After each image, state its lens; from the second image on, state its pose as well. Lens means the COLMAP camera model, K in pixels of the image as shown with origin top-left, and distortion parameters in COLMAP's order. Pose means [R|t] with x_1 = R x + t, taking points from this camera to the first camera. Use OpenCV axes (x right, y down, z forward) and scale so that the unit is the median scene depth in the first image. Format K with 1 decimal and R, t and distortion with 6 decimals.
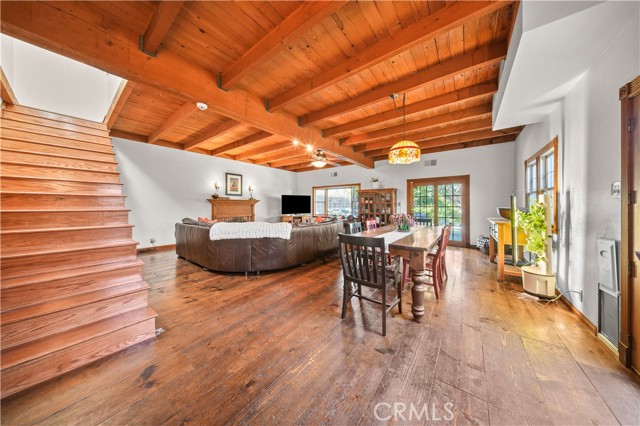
lens RADIAL K [[189.9, 0, 318.8], [0, 189.9, 204.4], [0, 0, 1]] dist [-0.000067, -0.001002]
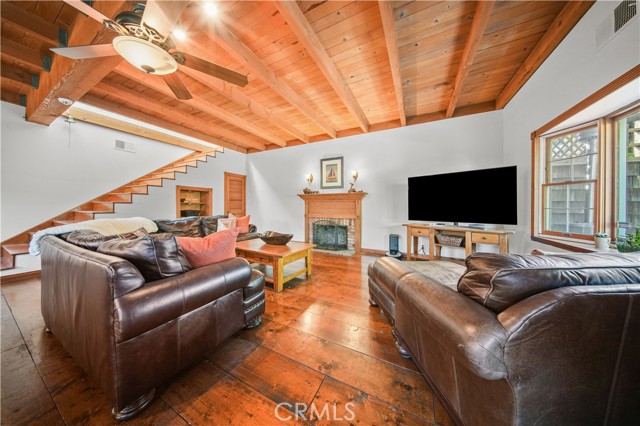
lens RADIAL K [[189.9, 0, 318.6], [0, 189.9, 208.7], [0, 0, 1]] dist [-0.000067, -0.001002]
pose [[0.162217, 0.007453, -0.986727, 0.270125], [-0.002991, 0.999971, 0.007062, 0.027374], [0.986751, 0.001806, 0.162235, 0.884985]]
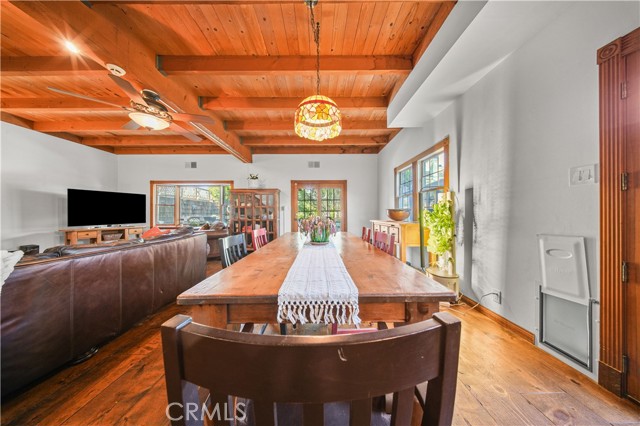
lens RADIAL K [[189.9, 0, 319.8], [0, 189.9, 212.9], [0, 0, 1]] dist [-0.000067, -0.001002]
pose [[0.788594, -0.001514, 0.614913, 0.031653], [0.000918, 0.999999, 0.001286, 0.018447], [-0.614914, -0.000450, 0.788594, 0.228987]]
